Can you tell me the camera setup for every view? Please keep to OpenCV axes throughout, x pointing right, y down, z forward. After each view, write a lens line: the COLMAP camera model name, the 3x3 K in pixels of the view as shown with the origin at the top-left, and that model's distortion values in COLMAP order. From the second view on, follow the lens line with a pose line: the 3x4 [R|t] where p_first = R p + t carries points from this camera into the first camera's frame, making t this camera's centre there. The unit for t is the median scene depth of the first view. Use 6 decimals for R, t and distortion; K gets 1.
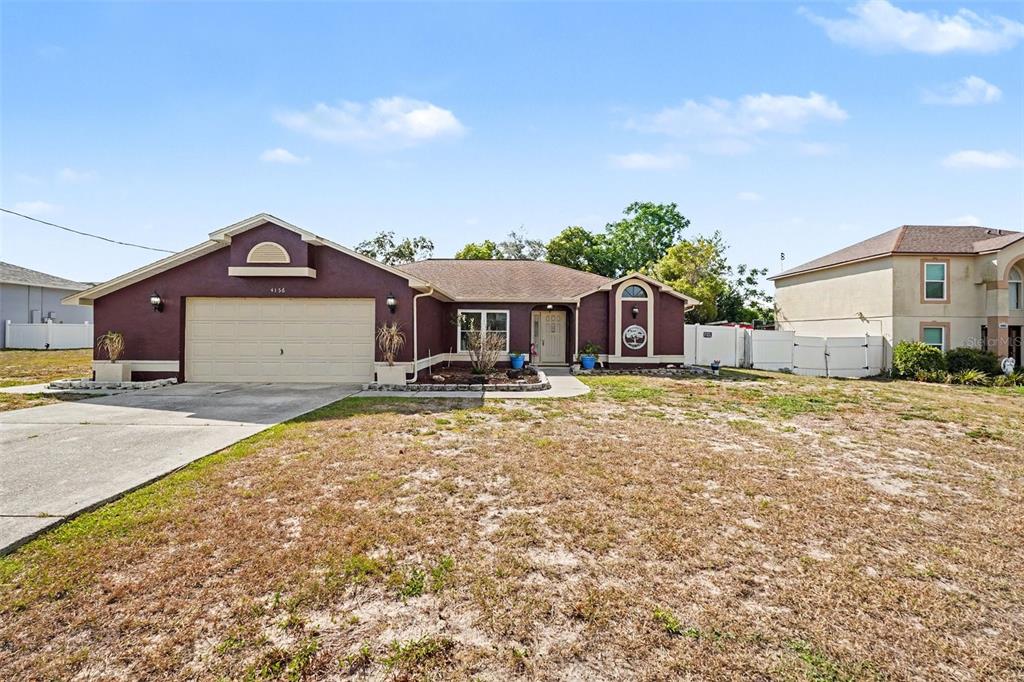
lens RADIAL K [[456.0, 0, 514.6], [0, 456.0, 336.3], [0, 0, 1]] dist [-0.011083, 0.003553]
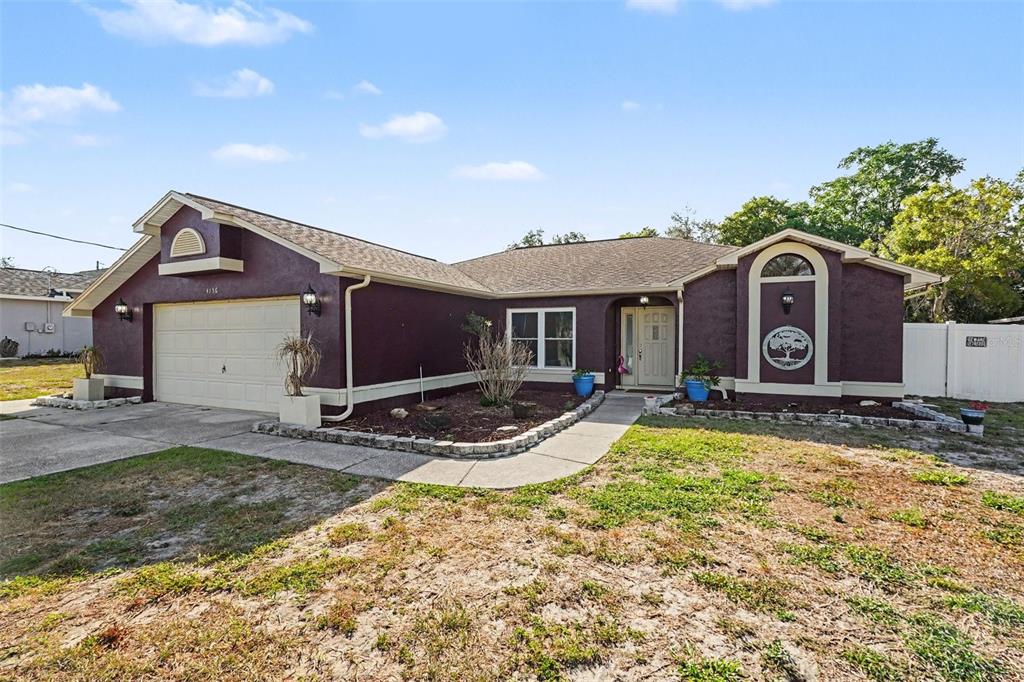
lens RADIAL K [[456.0, 0, 508.6], [0, 456.0, 345.5], [0, 0, 1]] dist [-0.011083, 0.003553]
pose [[0.904563, -0.000153, -0.426341, 0.192091], [0.005293, 0.999927, 0.010872, -0.008854], [0.426308, -0.012091, 0.904497, 0.357064]]
